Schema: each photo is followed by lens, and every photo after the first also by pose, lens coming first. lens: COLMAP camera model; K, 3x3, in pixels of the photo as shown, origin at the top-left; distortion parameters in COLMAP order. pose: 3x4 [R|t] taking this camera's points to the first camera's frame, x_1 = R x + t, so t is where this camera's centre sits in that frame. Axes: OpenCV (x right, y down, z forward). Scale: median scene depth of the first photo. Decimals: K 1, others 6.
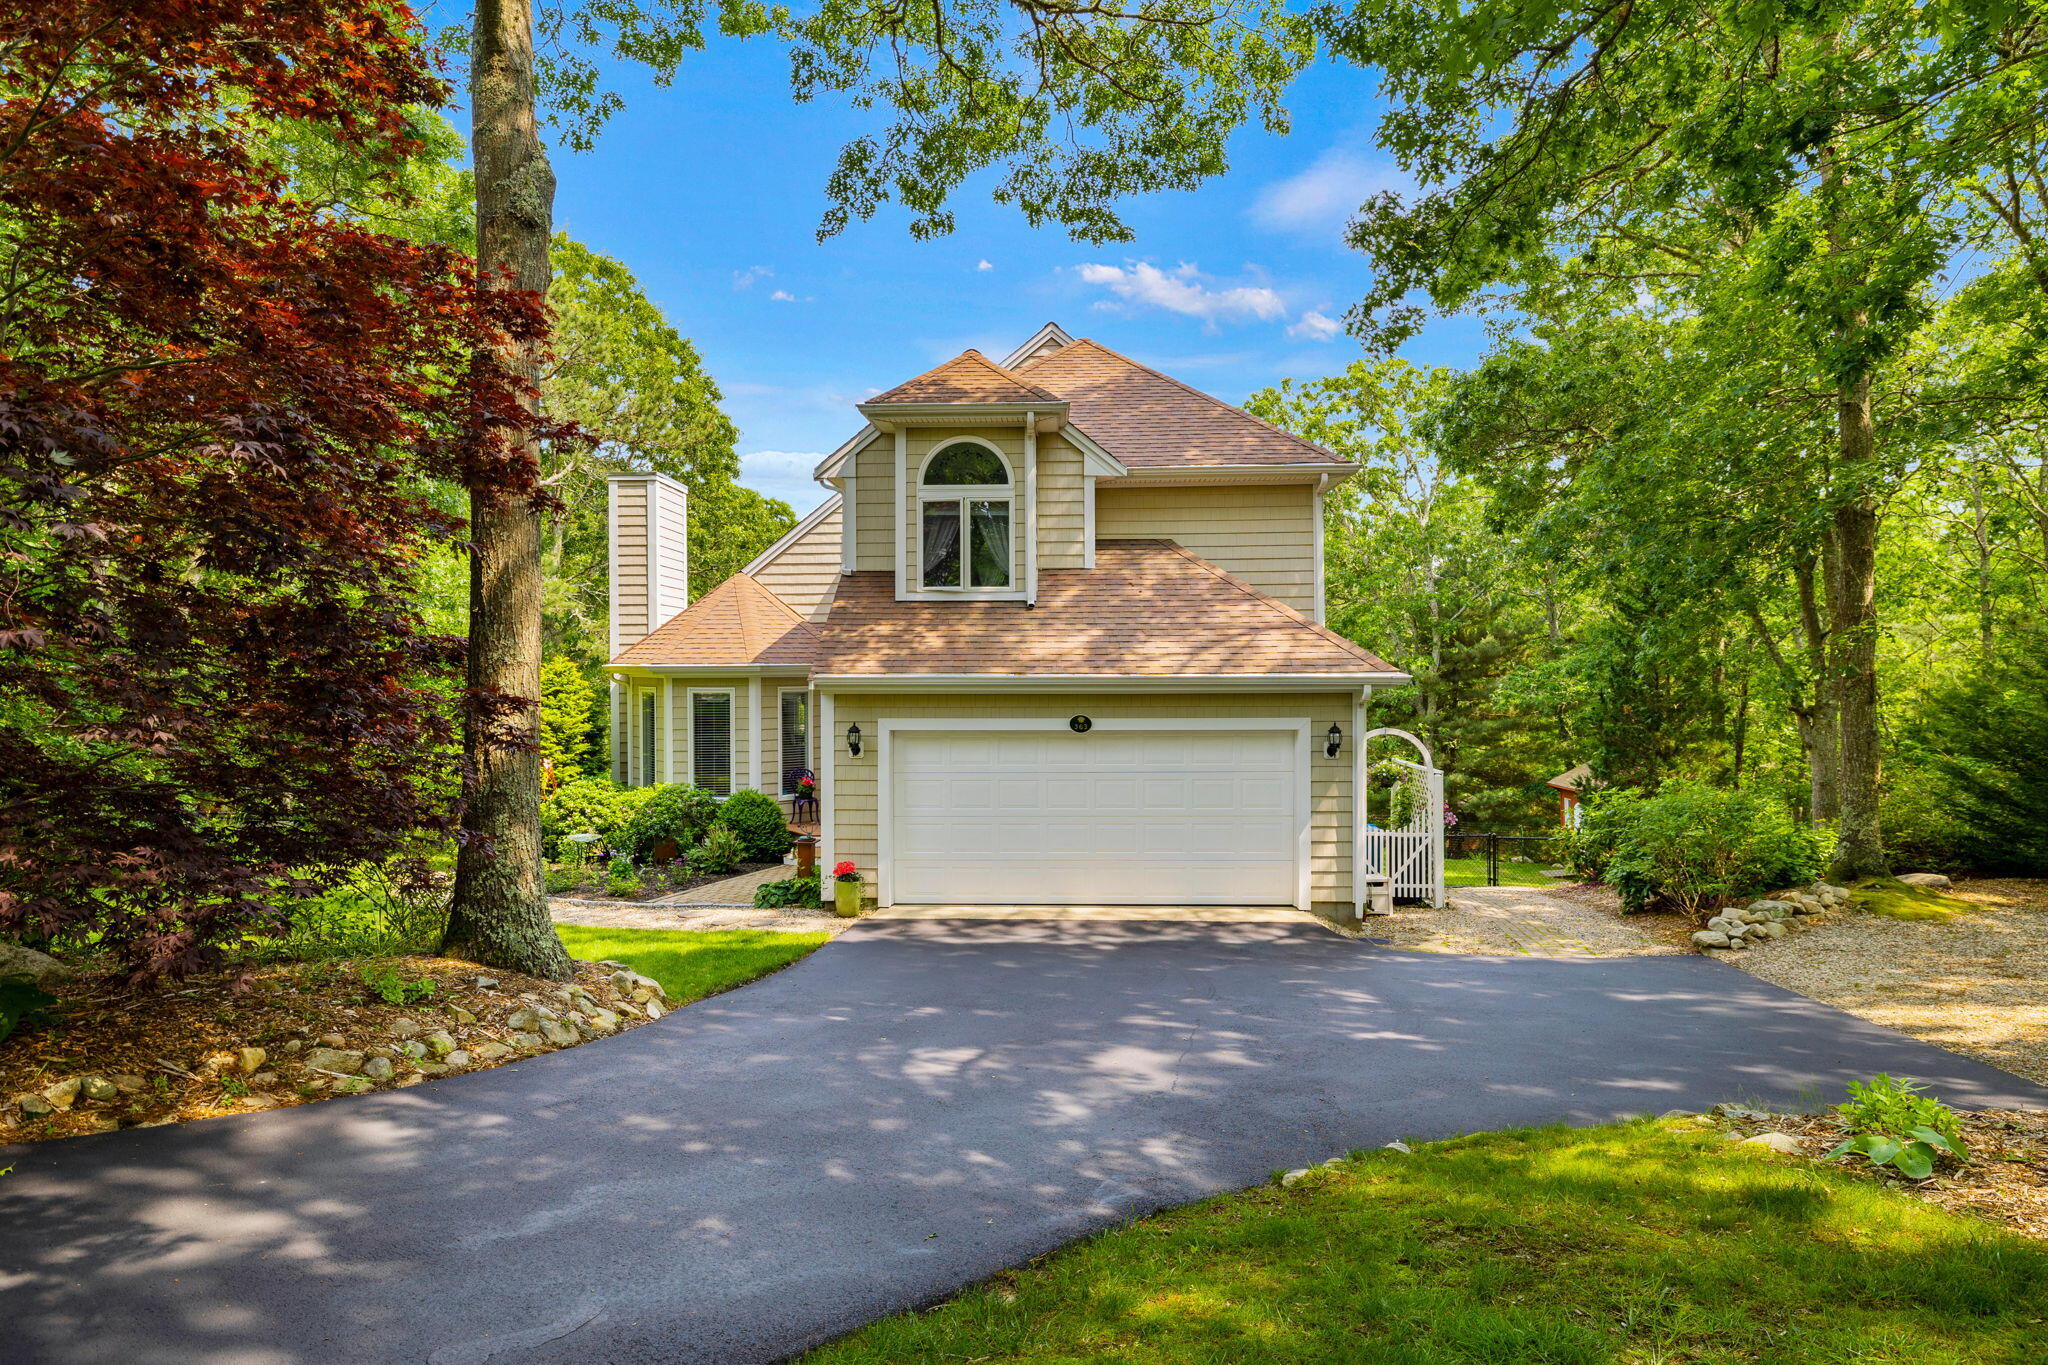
lens RADIAL K [[1058.1, 0, 1018.3], [0, 1058.1, 685.4], [0, 0, 1]] dist [-0.001469, -0.000028]
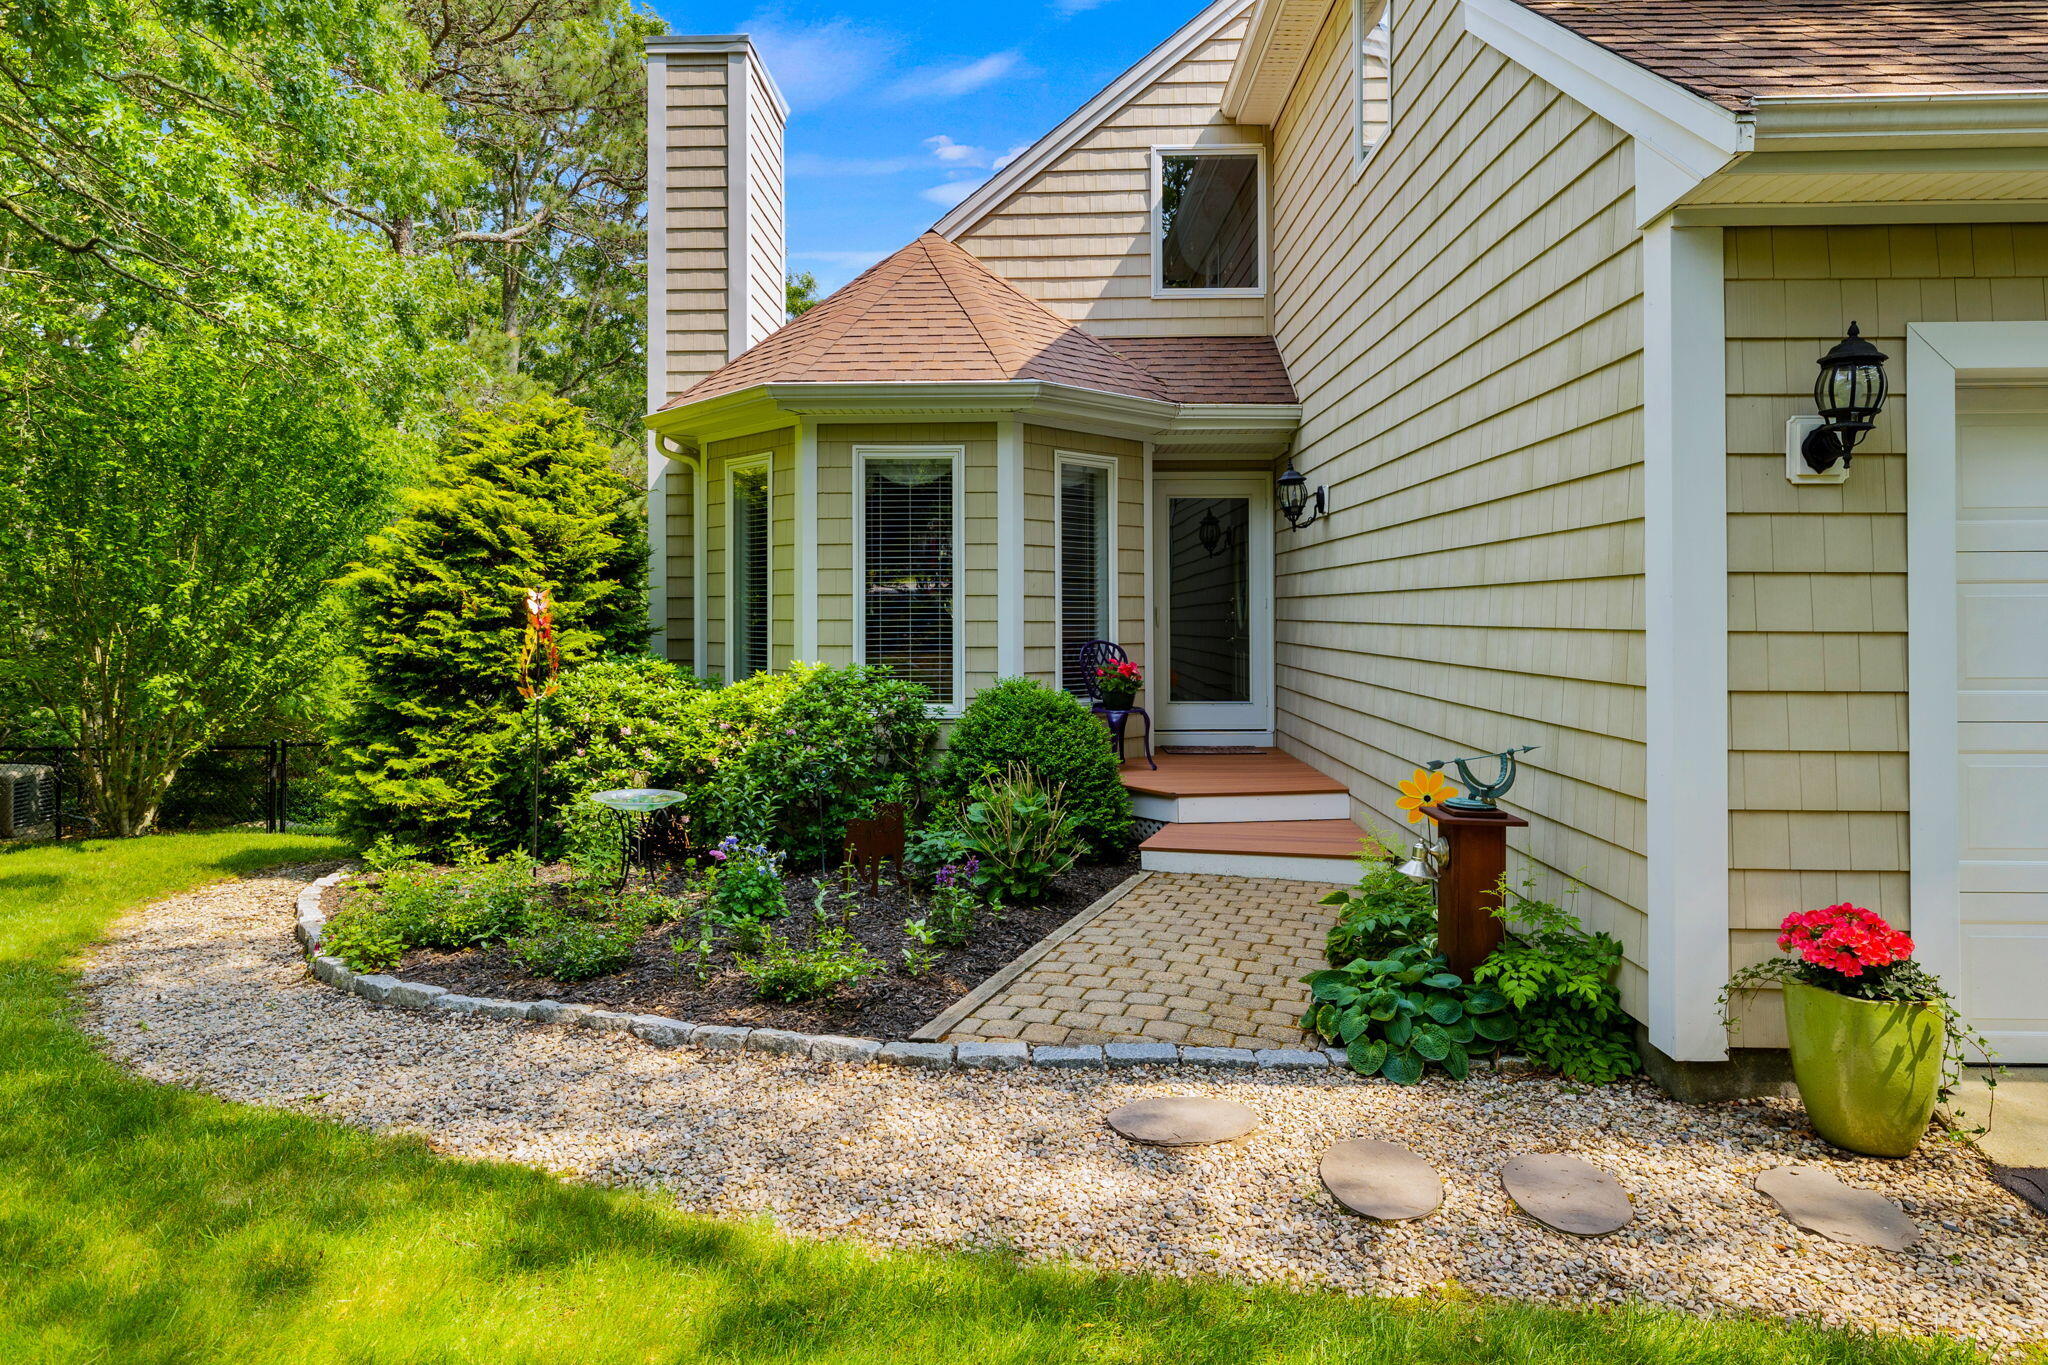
lens RADIAL K [[1139.7, 0, 997.6], [0, 1139.7, 609.4], [0, 0, 1]] dist [-0.011499, 0.002454]
pose [[0.999985, 0.001908, 0.005139, -0.256888], [-0.001822, 0.999857, -0.016795, 0.075886], [-0.005170, 0.016786, 0.999846, 0.541912]]
